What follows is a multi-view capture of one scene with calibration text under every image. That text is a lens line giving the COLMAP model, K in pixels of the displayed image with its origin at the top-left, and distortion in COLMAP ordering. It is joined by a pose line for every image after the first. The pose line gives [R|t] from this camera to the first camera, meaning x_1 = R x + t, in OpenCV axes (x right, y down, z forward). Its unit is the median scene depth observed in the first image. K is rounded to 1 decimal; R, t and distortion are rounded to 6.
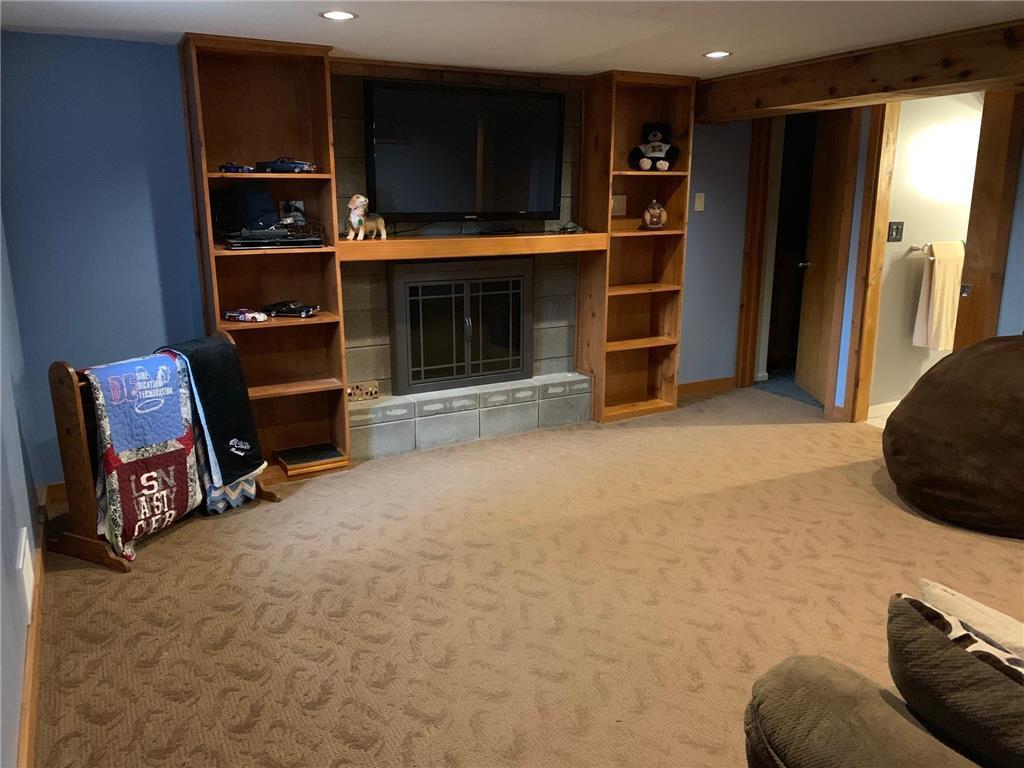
lens RADIAL K [[778.9, 0, 509.9], [0, 778.9, 383.9], [0, 0, 1]] dist [0.013335, -0.005786]
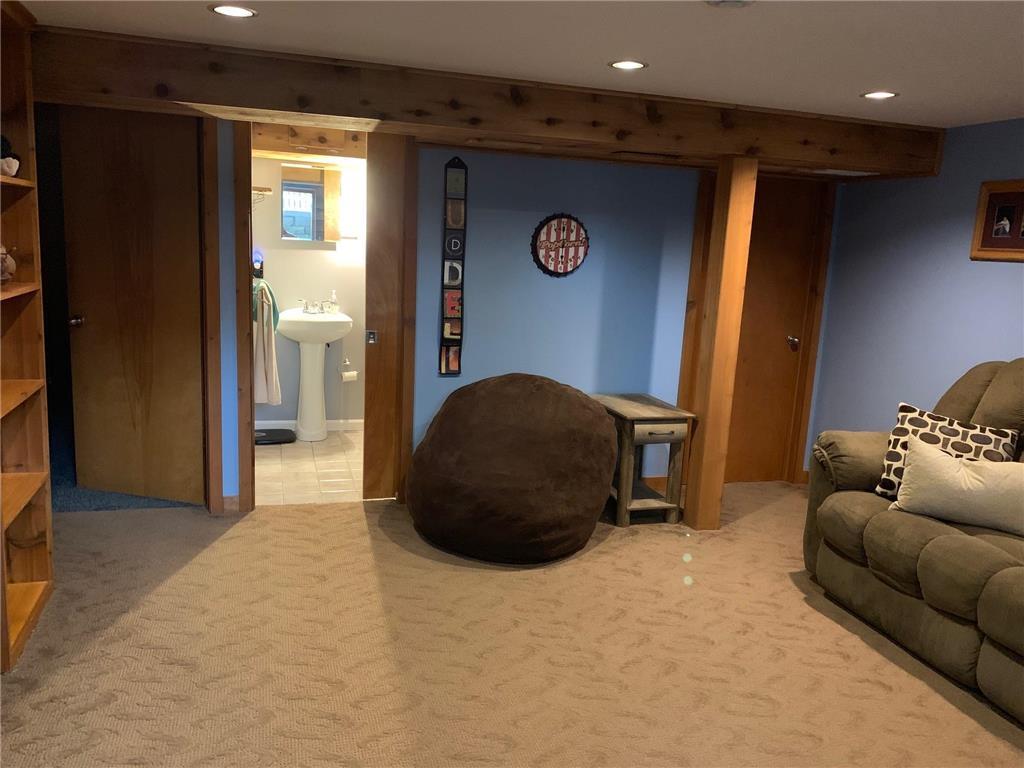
lens RADIAL K [[778.9, 0, 513.2], [0, 778.9, 382.3], [0, 0, 1]] dist [0.013335, -0.005786]
pose [[0.178609, -0.161495, 0.970576, -0.335333], [0.184293, 0.974471, 0.128229, -0.161312], [-0.966507, 0.155967, 0.203812, 0.668605]]
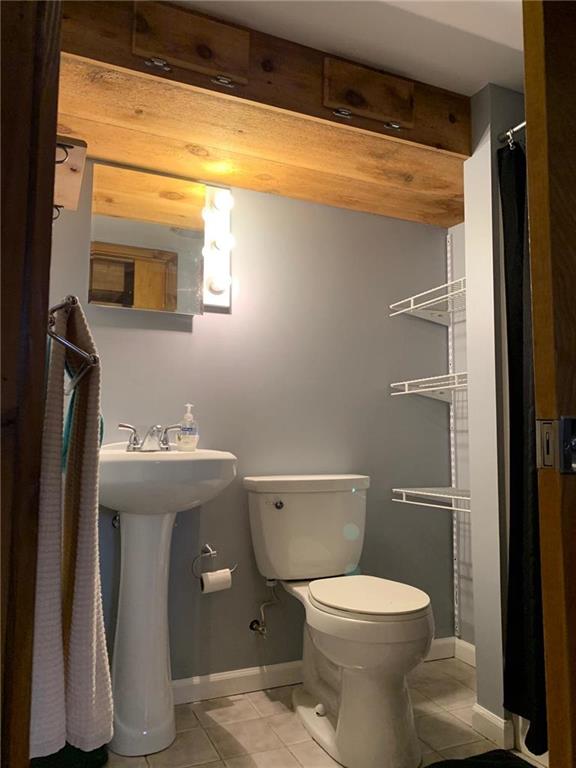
lens RADIAL K [[584.2, 0, 287.7], [0, 584.2, 383.3], [0, 0, 1]] dist [0.013335, -0.005786]
pose [[0.072739, 0.108810, 0.991398, 0.227738], [0.224711, 0.966684, -0.122585, -0.143539], [-0.971707, 0.231695, 0.045865, 0.986313]]
